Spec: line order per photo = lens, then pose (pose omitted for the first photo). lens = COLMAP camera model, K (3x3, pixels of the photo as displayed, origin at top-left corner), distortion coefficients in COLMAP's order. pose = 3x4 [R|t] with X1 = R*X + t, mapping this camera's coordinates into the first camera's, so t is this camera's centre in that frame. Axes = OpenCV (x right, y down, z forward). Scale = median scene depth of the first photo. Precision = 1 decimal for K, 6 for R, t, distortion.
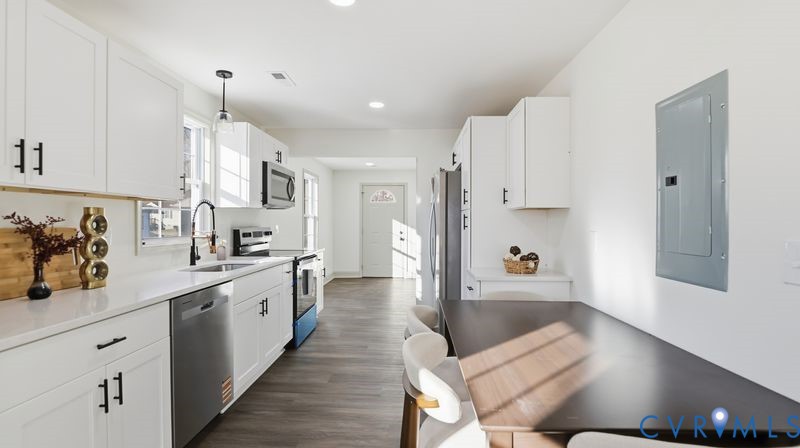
lens RADIAL K [[354.1, 0, 400.0], [0, 354.1, 224.0], [0, 0, 1]] dist [0.018685, -0.037699]
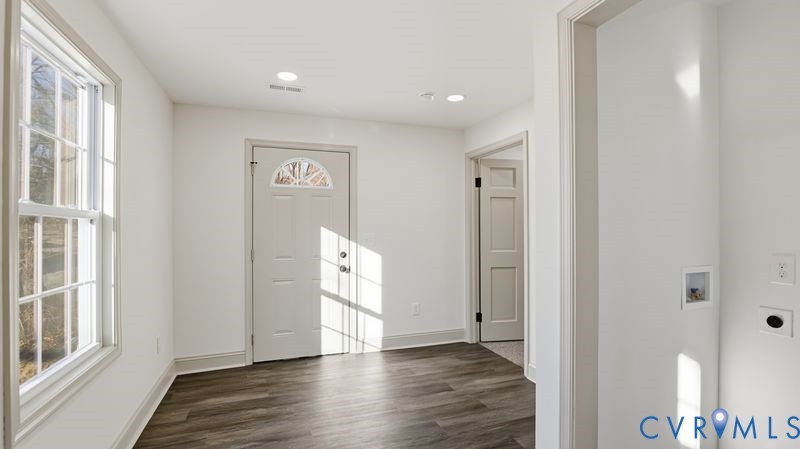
lens RADIAL K [[367.1, 0, 382.4], [0, 367.1, 230.3], [0, 0, 1]] dist [-0.020849, 0.000069]
pose [[0.942142, -0.003492, 0.335195, -0.105386], [0.005344, 0.999975, -0.004601, -0.006435], [-0.335170, 0.006126, 0.942138, 0.540357]]
